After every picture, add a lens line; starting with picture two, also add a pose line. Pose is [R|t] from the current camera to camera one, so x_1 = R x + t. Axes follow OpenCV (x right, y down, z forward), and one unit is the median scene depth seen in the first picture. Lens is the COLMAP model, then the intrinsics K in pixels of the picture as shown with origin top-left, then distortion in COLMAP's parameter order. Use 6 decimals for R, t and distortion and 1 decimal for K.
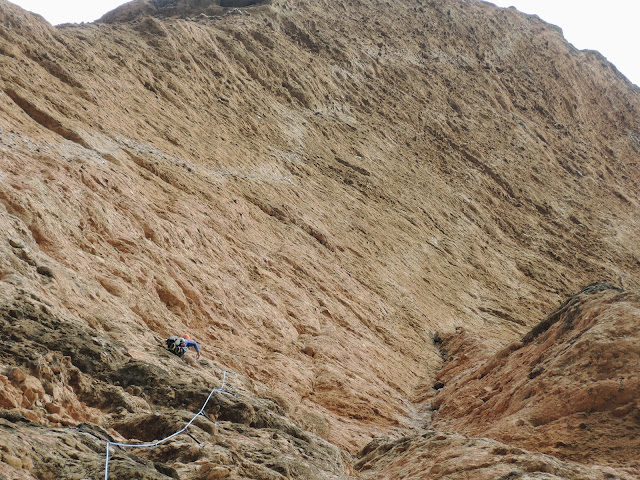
lens RADIAL K [[1254.9, 0, 320.0], [0, 1254.9, 240.0], [0, 0, 1]] dist [-0.143730, 0.068688]
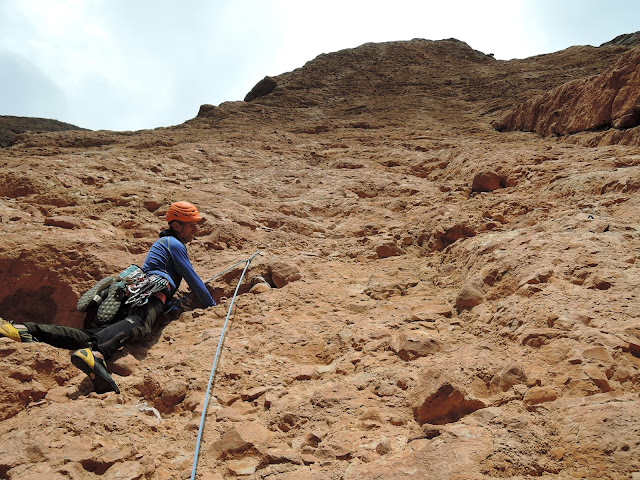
lens RADIAL K [[455.5, 0, 320.0], [0, 455.5, 240.0], [0, 0, 1]] dist [-0.022265, 0.007611]
pose [[0.787995, -0.593299, -0.164497, -0.035468], [0.606823, 0.793582, 0.044633, 0.057416], [0.104061, -0.134991, 0.985367, 0.761566]]
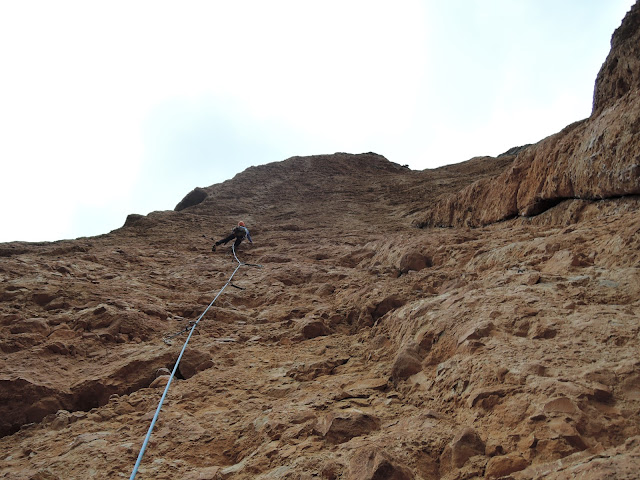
lens RADIAL K [[455.5, 0, 320.0], [0, 455.5, 240.0], [0, 0, 1]] dist [-0.022265, 0.007611]
pose [[0.761596, -0.641724, 0.090344, -0.037131], [0.646828, 0.761299, -0.045133, 0.062941], [-0.039816, 0.092810, 0.994887, 0.768968]]
